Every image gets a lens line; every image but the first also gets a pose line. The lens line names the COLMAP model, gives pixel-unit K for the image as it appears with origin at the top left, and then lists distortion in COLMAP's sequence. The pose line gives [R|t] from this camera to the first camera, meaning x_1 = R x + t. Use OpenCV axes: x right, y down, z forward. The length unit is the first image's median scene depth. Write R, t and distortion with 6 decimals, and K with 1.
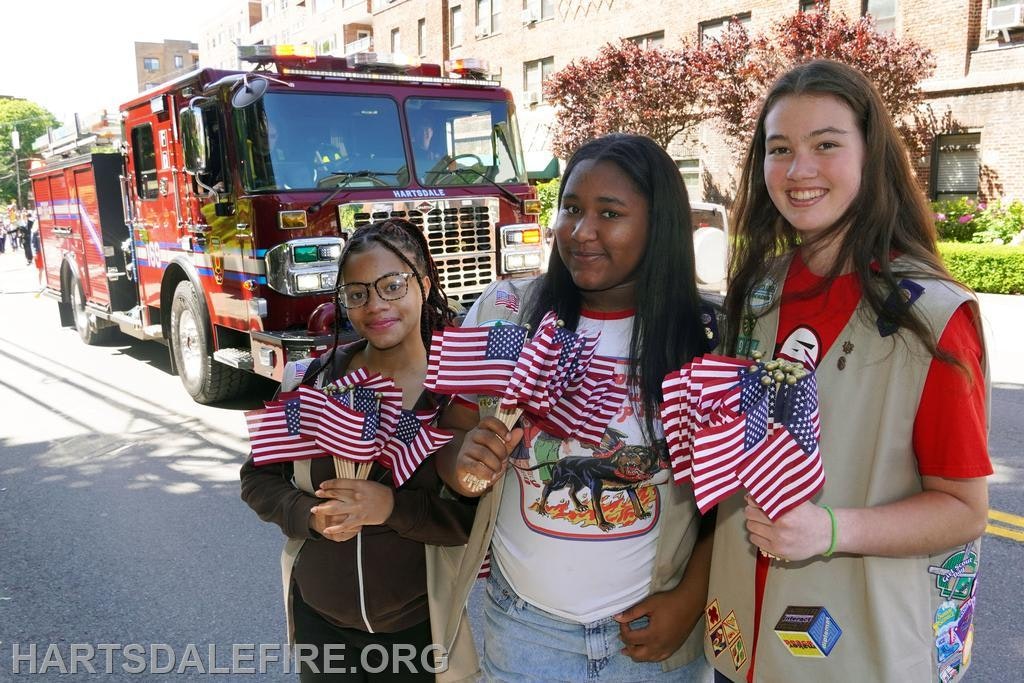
lens RADIAL K [[788.1, 0, 517.8], [0, 788.1, 337.5], [0, 0, 1]] dist [-0.080385, 0.138135]
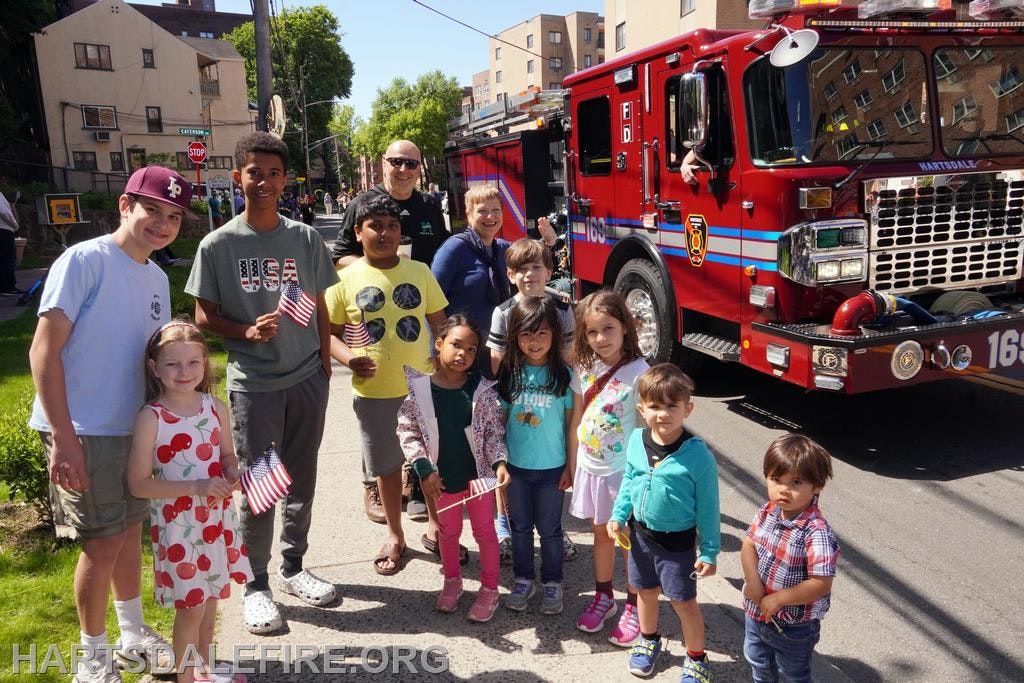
lens RADIAL K [[729.1, 0, 512.0], [0, 729.1, 341.5], [0, 0, 1]] dist [-0.104047, 0.099428]
pose [[0.926611, 0.066547, -0.370087, -0.272620], [-0.044596, 0.996718, 0.067566, -0.028747], [0.373369, -0.046103, 0.926537, 0.126283]]
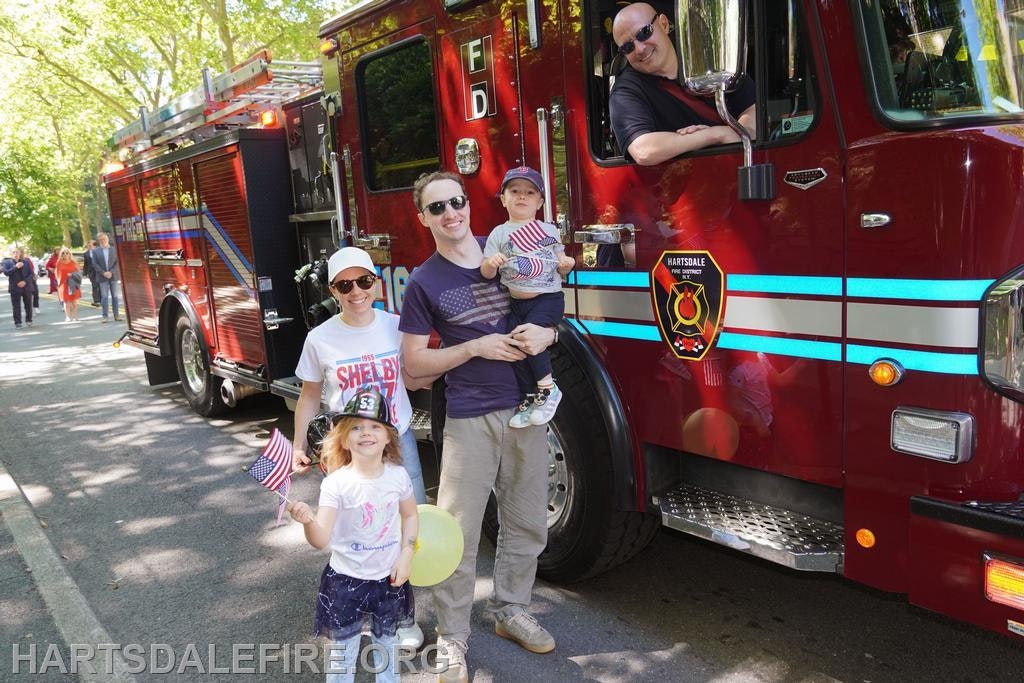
lens RADIAL K [[788.1, 0, 517.8], [0, 788.1, 337.5], [0, 0, 1]] dist [-0.080385, 0.138135]
pose [[0.999415, -0.032331, -0.011115, -0.491294], [0.032134, 0.999331, -0.017446, -0.079382], [0.011671, 0.017079, 0.999786, 0.588132]]
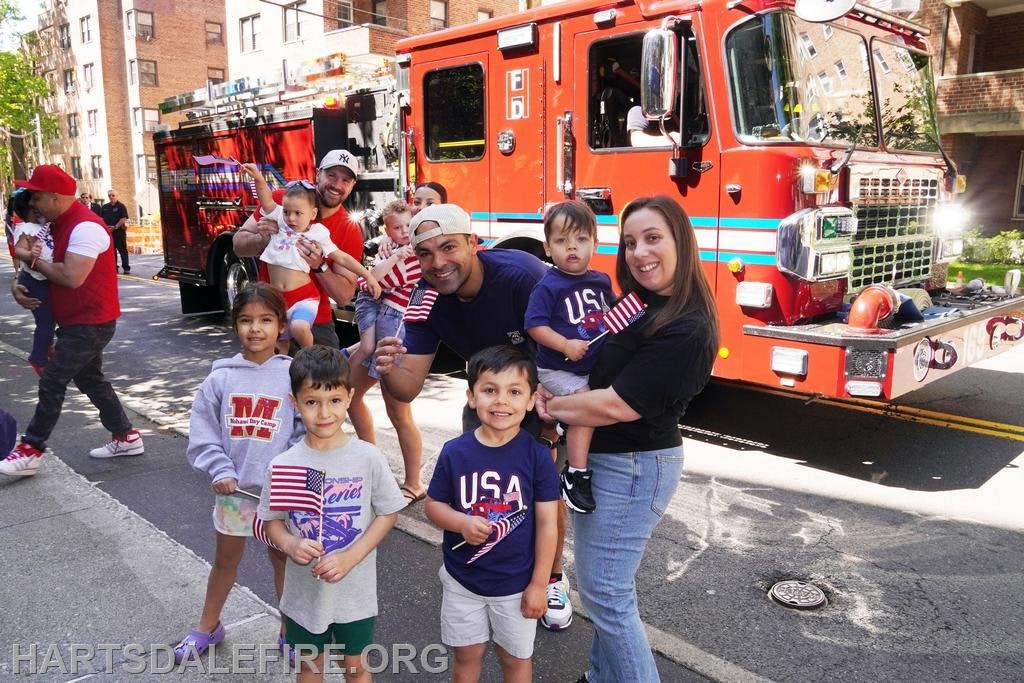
lens RADIAL K [[788.1, 0, 517.8], [0, 788.1, 337.5], [0, 0, 1]] dist [-0.080385, 0.138135]
pose [[0.997896, 0.020132, 0.061632, -0.570119], [-0.020203, 0.999796, 0.000522, 0.006211], [-0.061609, -0.001766, 0.998099, 0.237989]]
